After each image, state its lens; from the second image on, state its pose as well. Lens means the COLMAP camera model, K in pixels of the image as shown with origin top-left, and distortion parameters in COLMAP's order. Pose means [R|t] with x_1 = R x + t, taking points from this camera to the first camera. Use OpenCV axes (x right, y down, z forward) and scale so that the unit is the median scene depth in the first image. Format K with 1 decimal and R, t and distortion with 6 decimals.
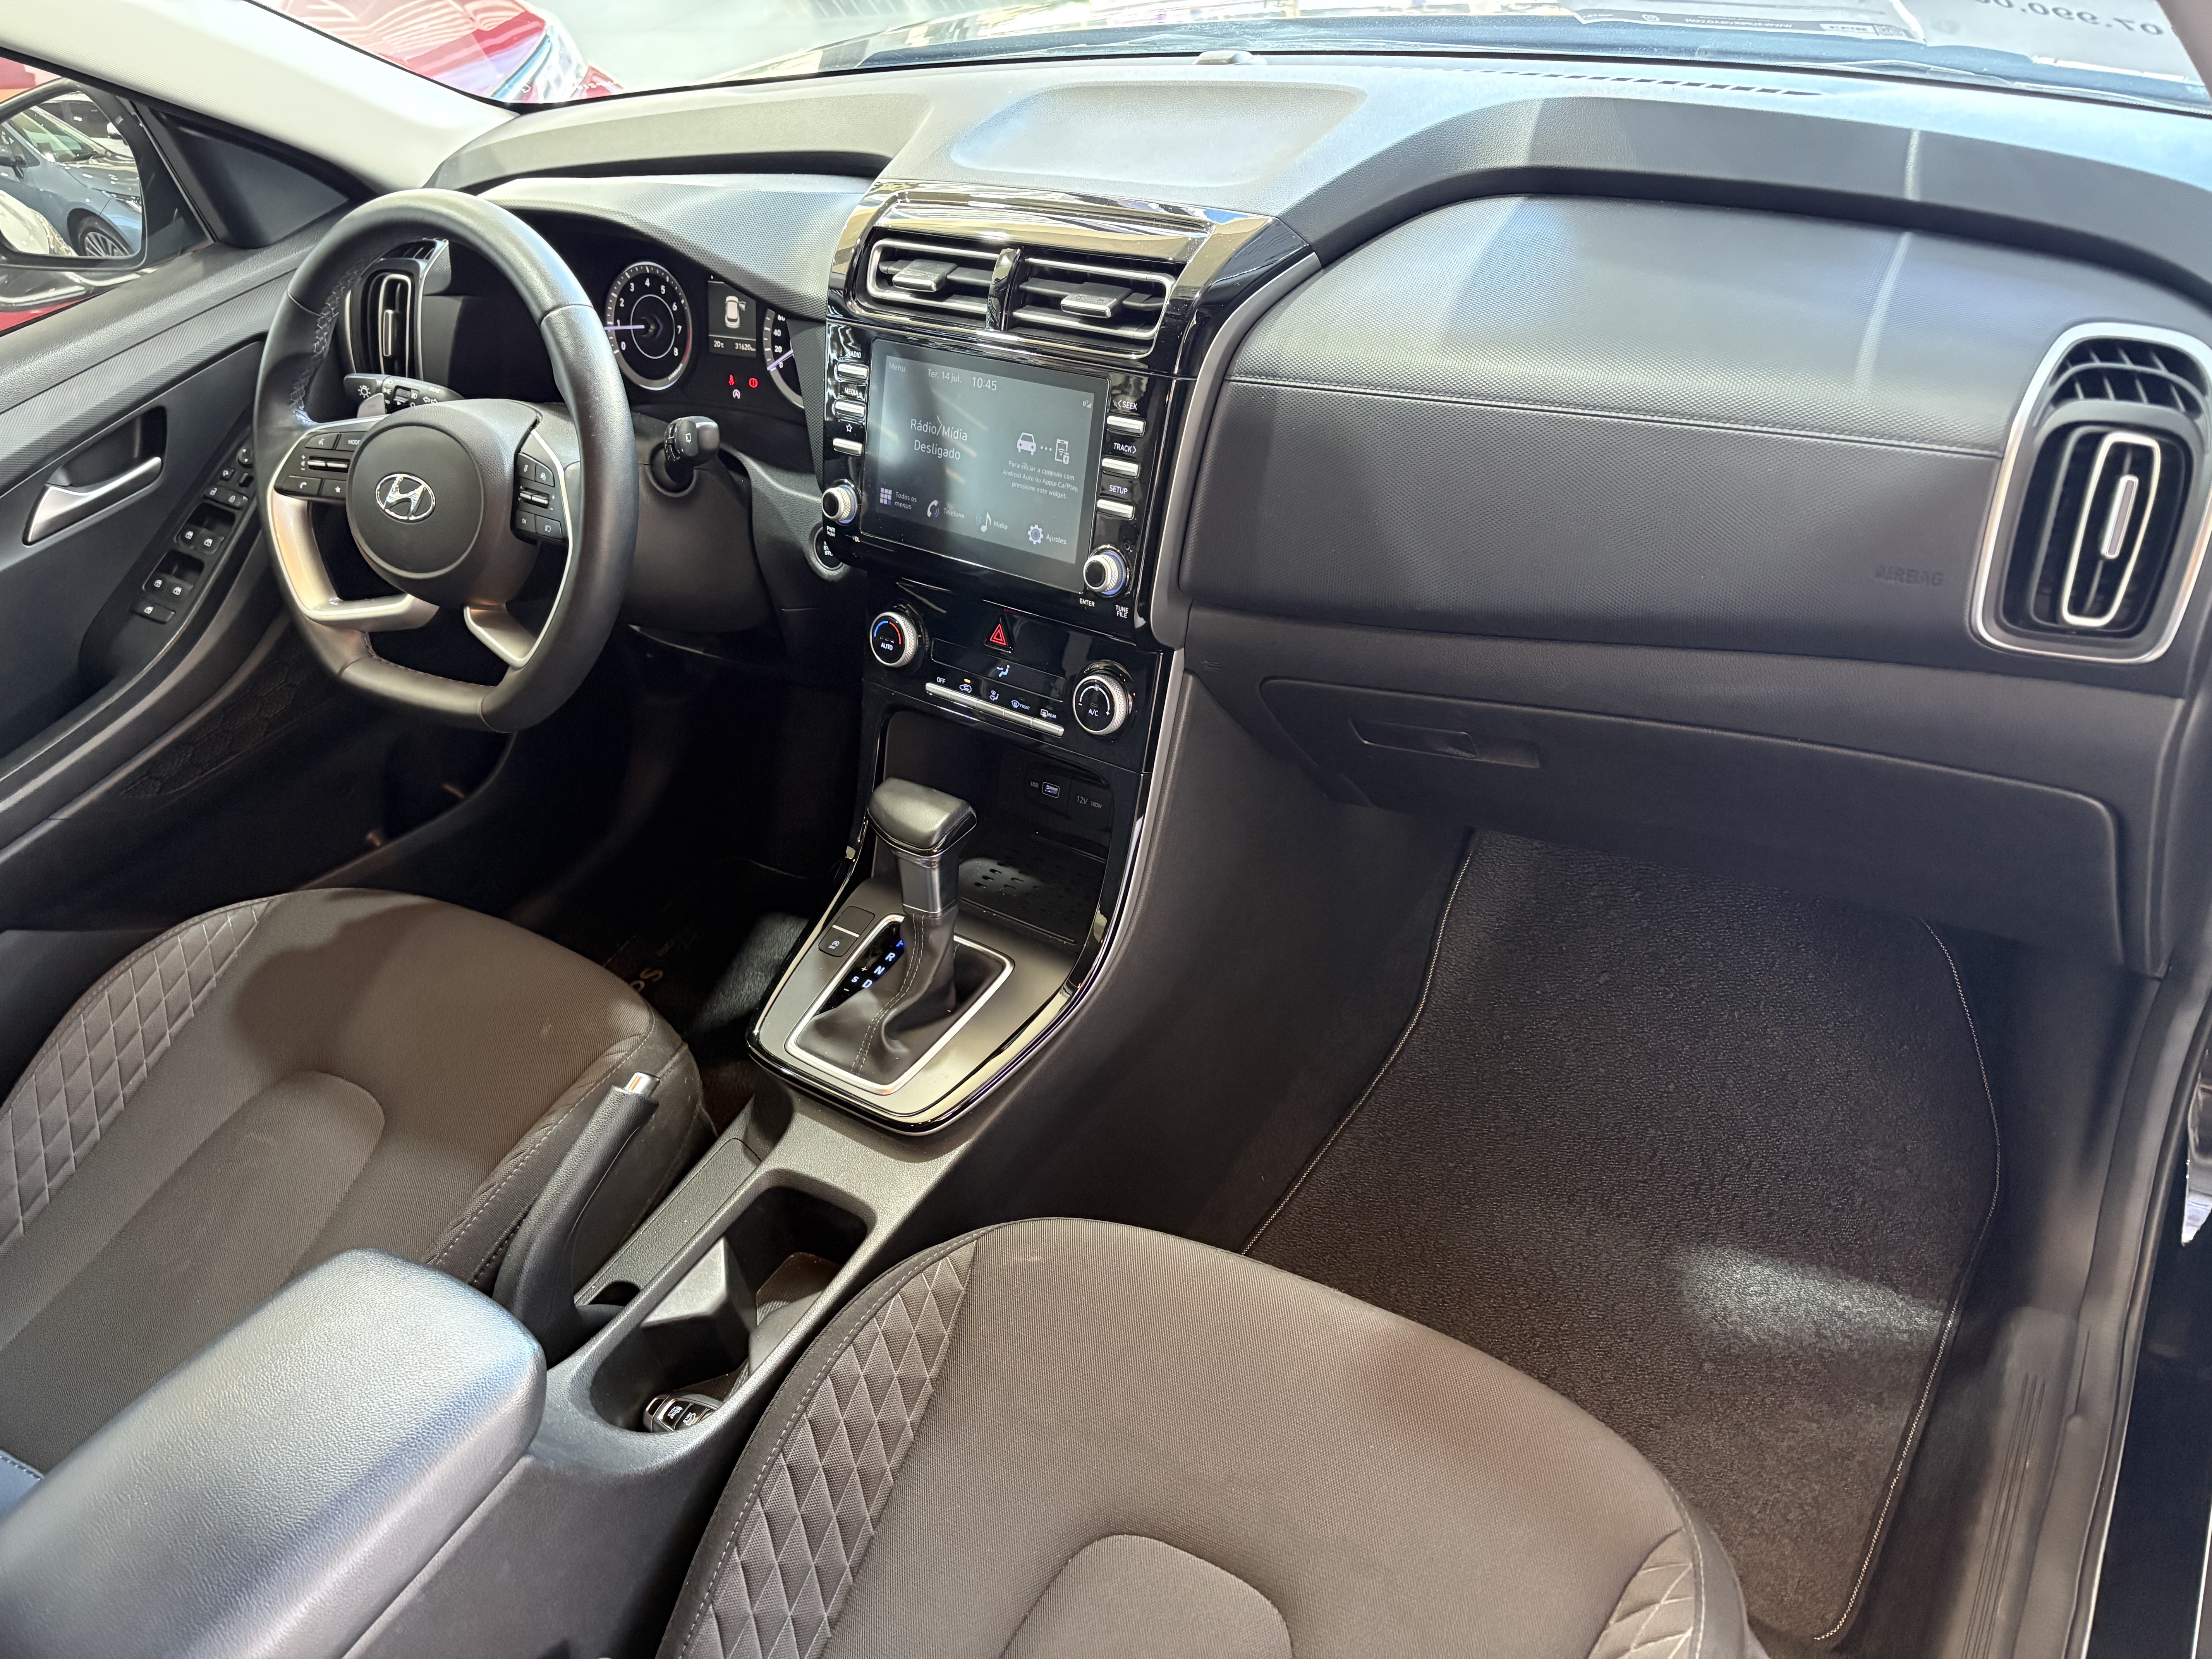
lens RADIAL K [[1662.9, 0, 1115.2], [0, 1662.9, 840.7], [0, 0, 1]] dist [0.055799, -0.071236]
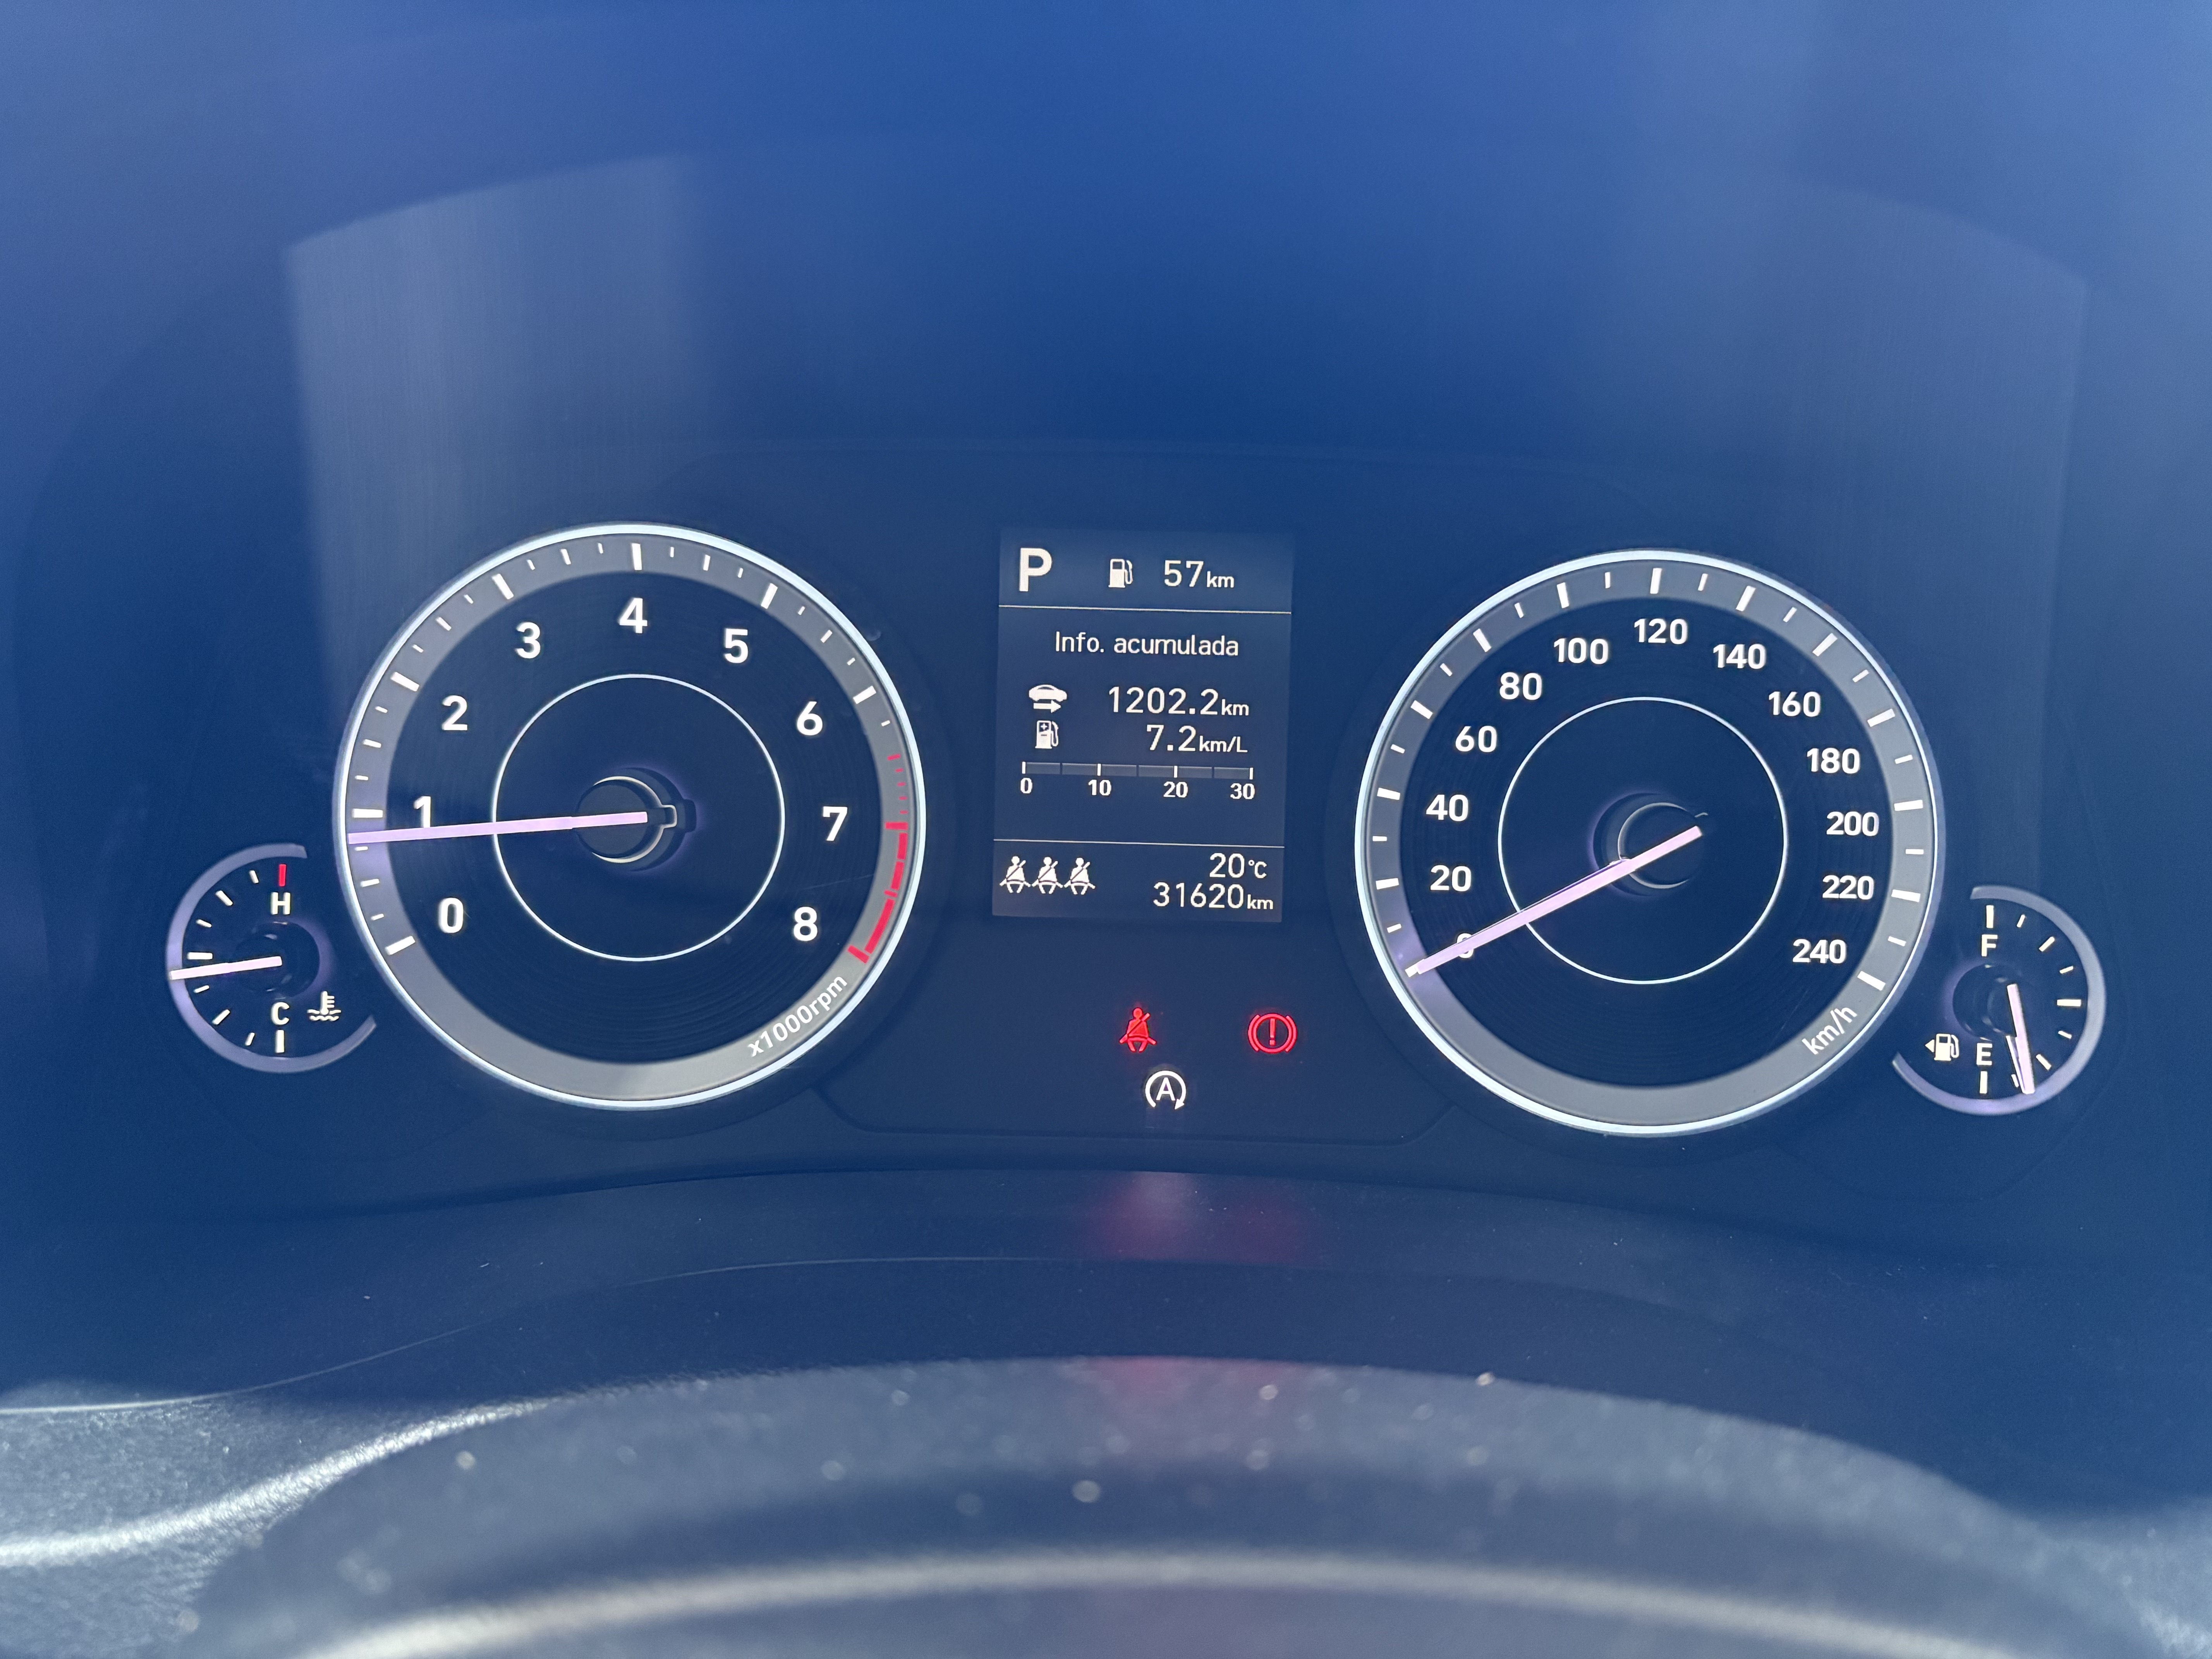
lens RADIAL K [[1662.9, 0, 1099.9], [0, 1662.9, 822.8], [0, 0, 1]] dist [0.055799, -0.071236]
pose [[0.850951, -0.034609, 0.524104, -0.417942], [0.196578, 0.946294, -0.256680, -0.298067], [-0.487073, 0.321449, 0.812053, 0.991460]]
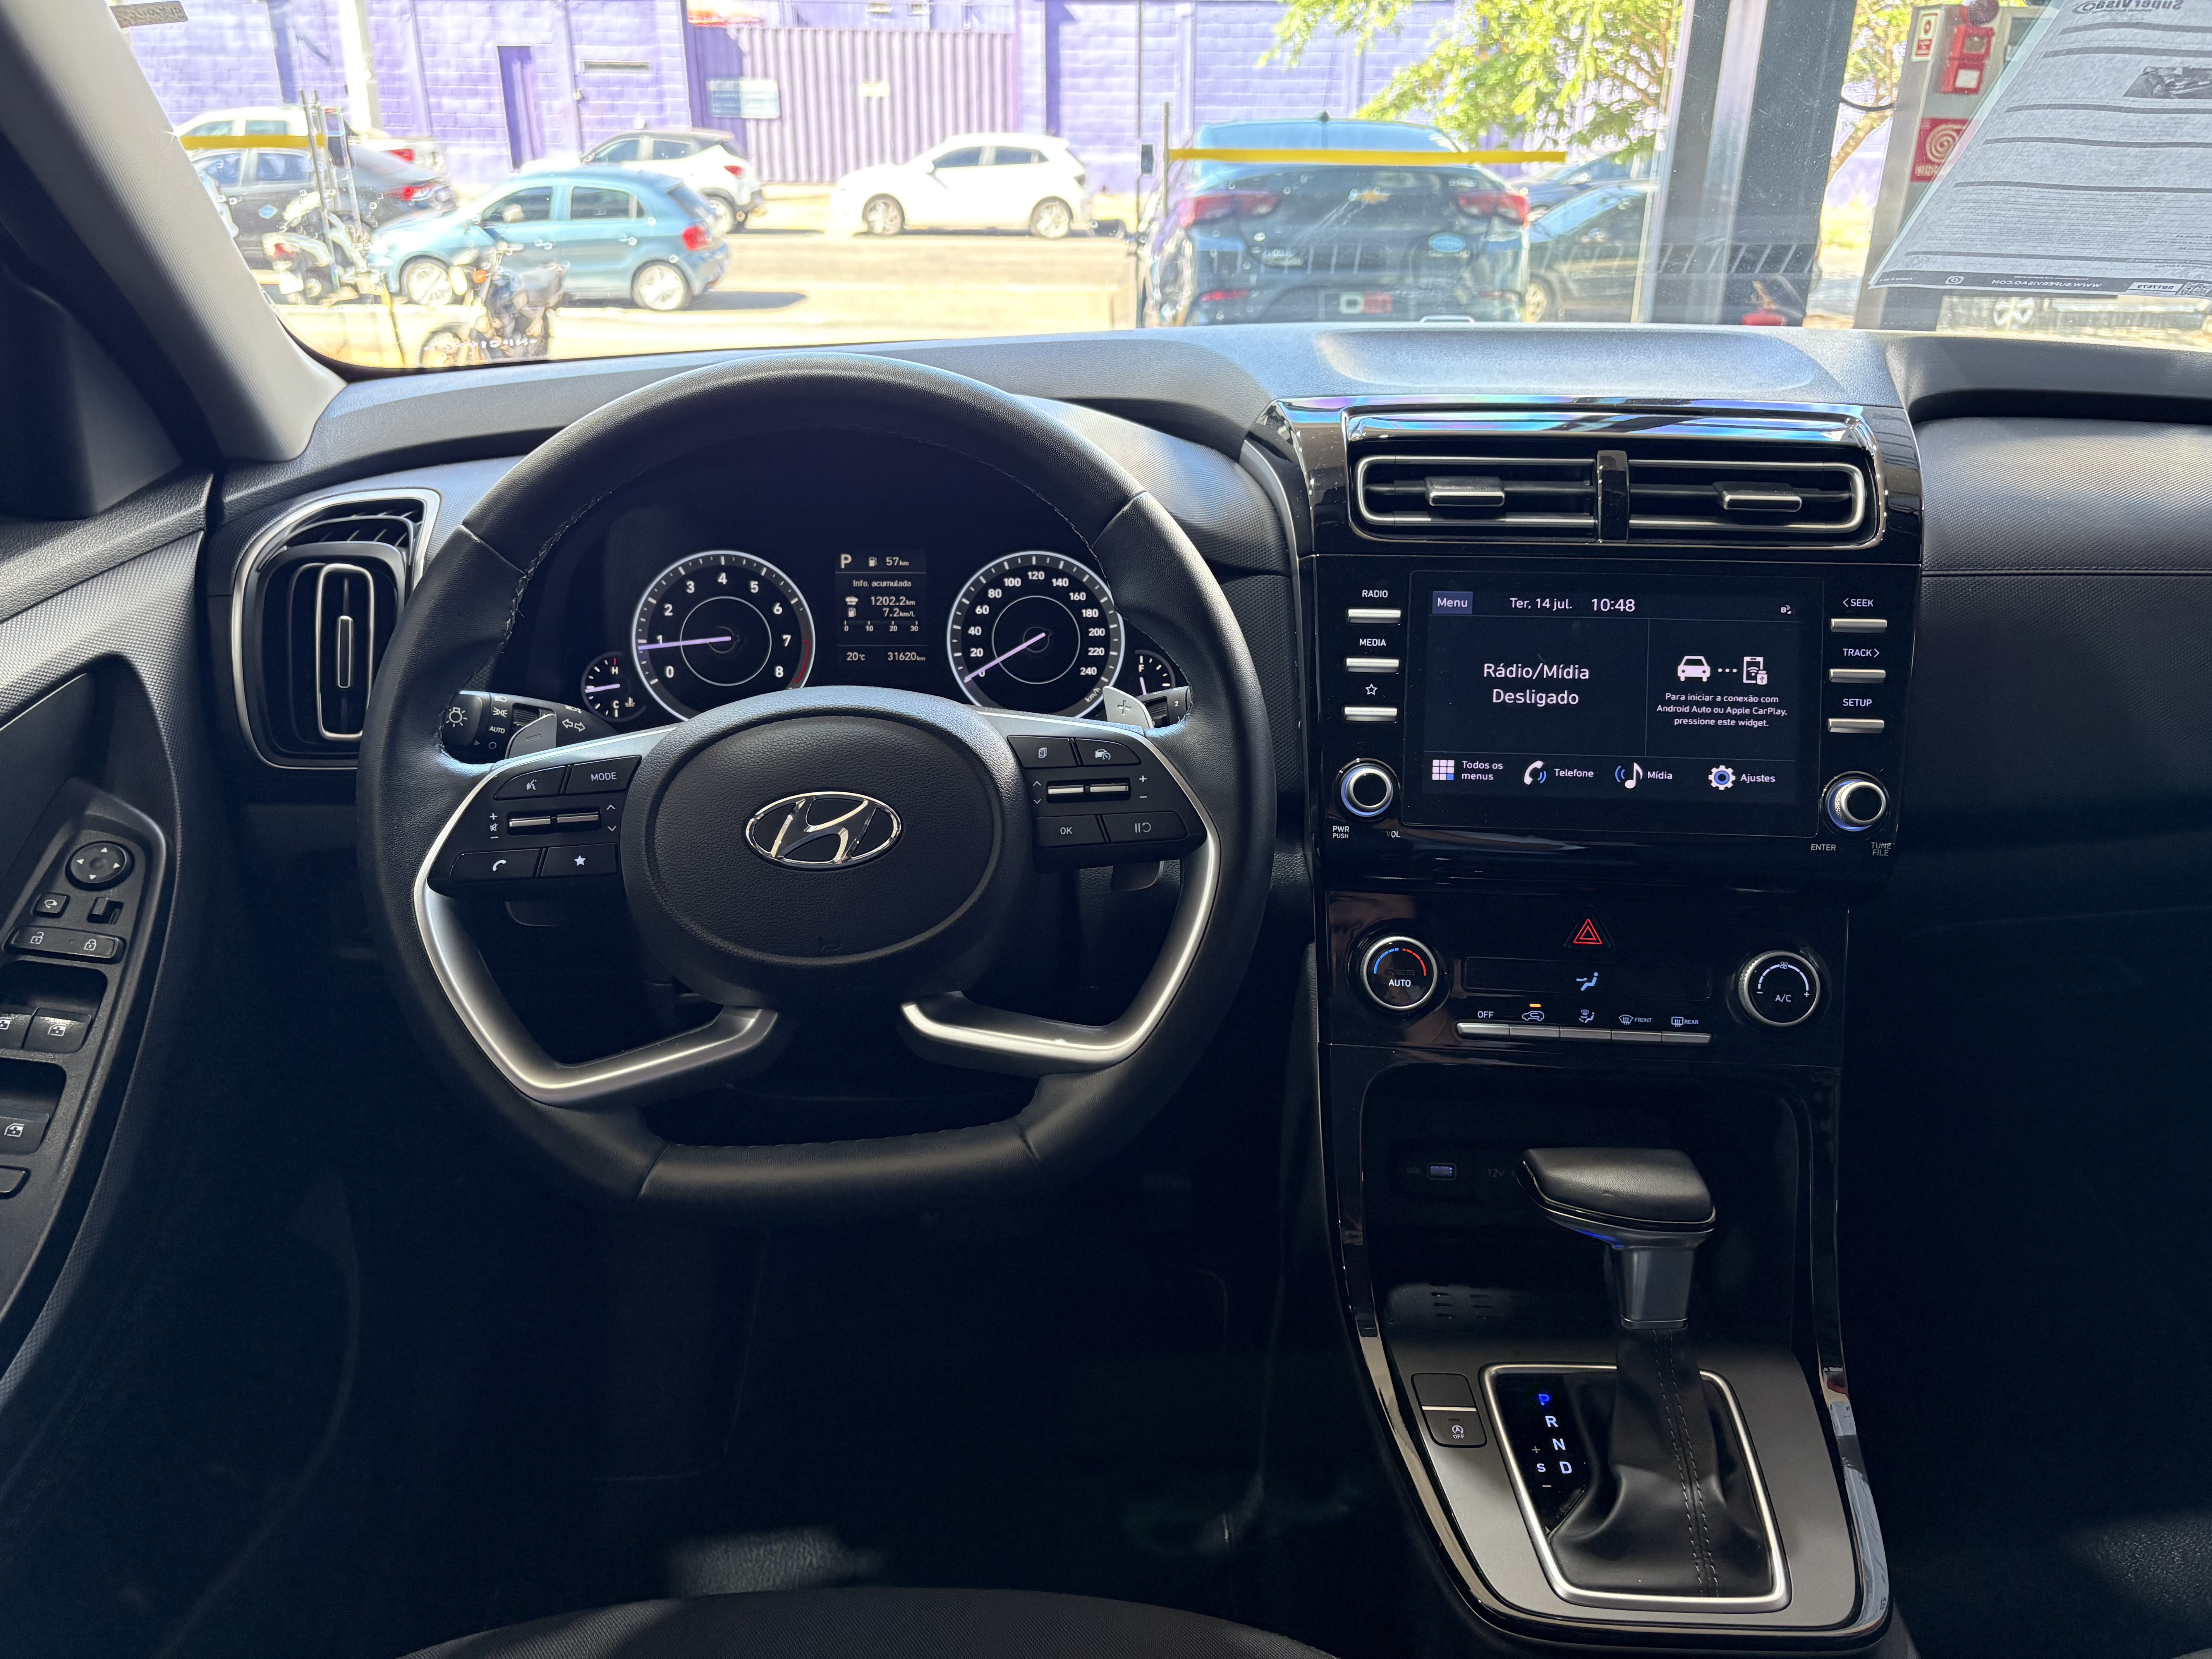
lens RADIAL K [[1662.9, 0, 1098.1], [0, 1662.9, 836.4], [0, 0, 1]] dist [0.055799, -0.071236]
pose [[0.811393, -0.078413, 0.579218, -0.688114], [0.247486, 0.943836, -0.218914, -0.053488], [-0.529521, 0.320974, 0.785228, 0.503847]]
